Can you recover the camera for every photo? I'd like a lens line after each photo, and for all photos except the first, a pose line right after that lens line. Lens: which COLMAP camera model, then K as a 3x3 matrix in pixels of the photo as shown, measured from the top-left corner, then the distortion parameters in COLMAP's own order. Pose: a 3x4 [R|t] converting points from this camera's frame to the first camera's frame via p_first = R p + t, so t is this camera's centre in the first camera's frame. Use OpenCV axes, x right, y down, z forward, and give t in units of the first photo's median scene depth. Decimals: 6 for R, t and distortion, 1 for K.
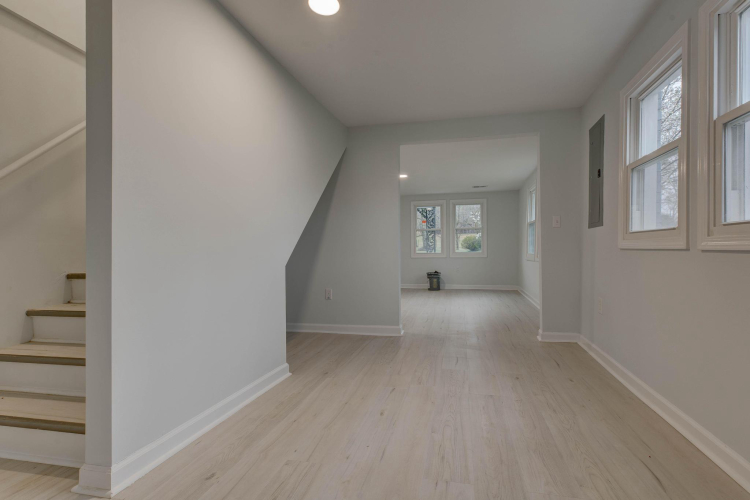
lens RADIAL K [[345.2, 0, 372.1], [0, 345.2, 249.2], [0, 0, 1]] dist [0.002333, 0.000246]
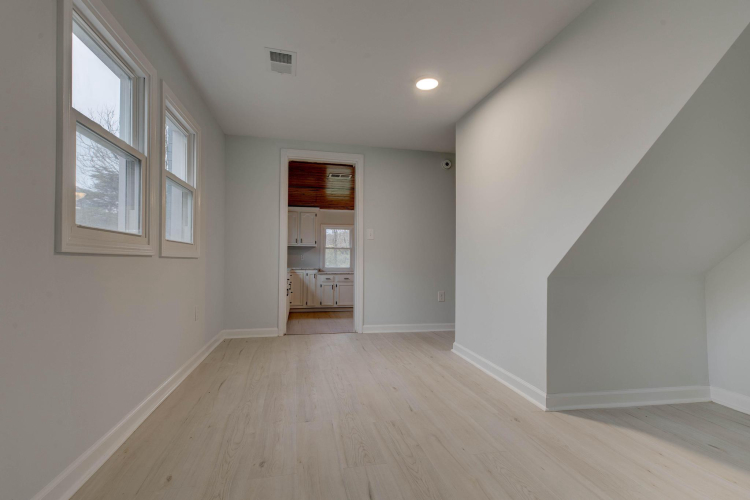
lens RADIAL K [[345.2, 0, 372.1], [0, 345.2, 249.2], [0, 0, 1]] dist [0.002333, 0.000246]
pose [[-0.889835, -0.016468, -0.455985, 0.645665], [-0.004808, 0.999631, -0.026720, 0.009897], [0.456257, -0.021584, -0.889586, 1.989486]]
